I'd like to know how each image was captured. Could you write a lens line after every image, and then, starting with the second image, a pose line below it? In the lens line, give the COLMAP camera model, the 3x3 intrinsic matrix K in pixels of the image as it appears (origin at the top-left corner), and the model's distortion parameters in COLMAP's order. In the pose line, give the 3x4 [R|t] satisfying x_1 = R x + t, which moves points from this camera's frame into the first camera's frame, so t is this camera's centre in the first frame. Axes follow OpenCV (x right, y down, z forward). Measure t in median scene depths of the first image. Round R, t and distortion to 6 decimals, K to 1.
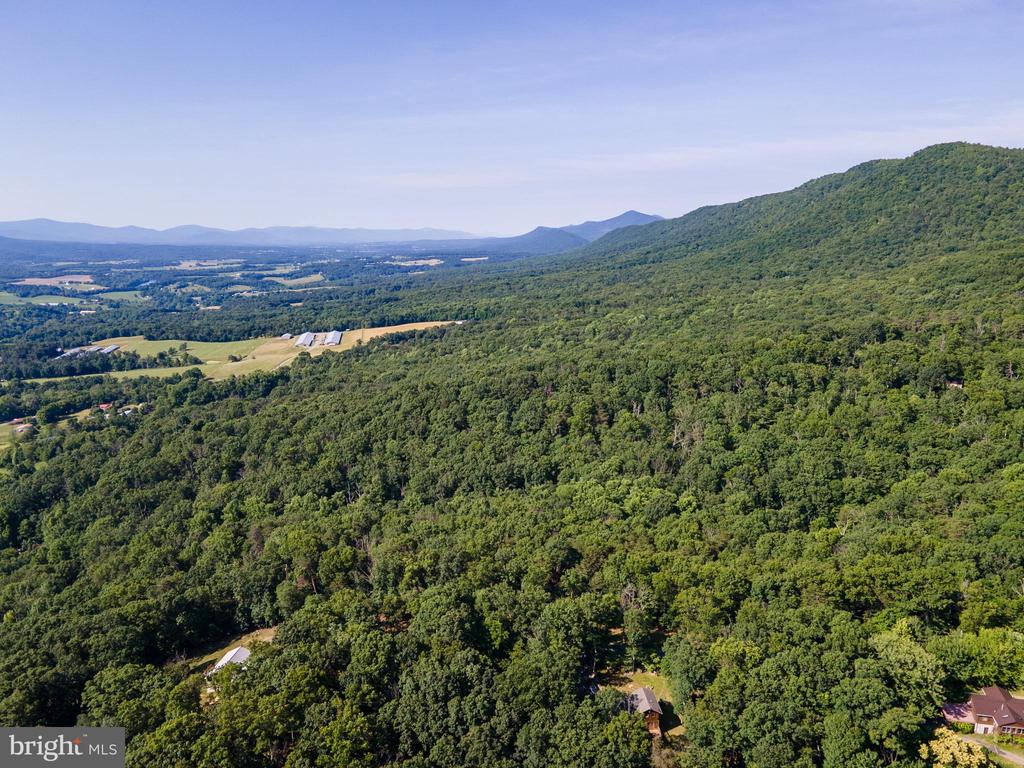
lens RADIAL K [[750.4, 0, 509.8], [0, 750.4, 384.8], [0, 0, 1]] dist [0.016900, 0.050081]
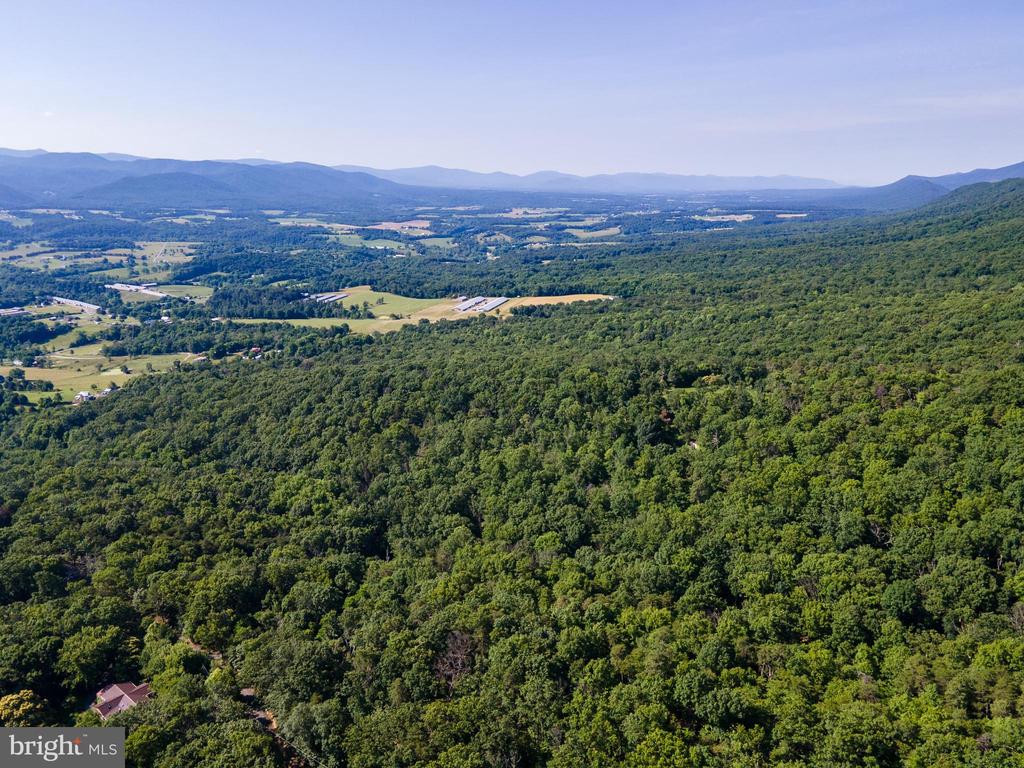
lens RADIAL K [[750.4, 0, 509.9], [0, 750.4, 387.2], [0, 0, 1]] dist [0.016900, 0.050081]
pose [[0.901054, 0.129739, -0.413848, 0.410897], [-0.100304, 0.990677, 0.092184, -0.073611], [0.421949, -0.041552, 0.905667, 0.028806]]
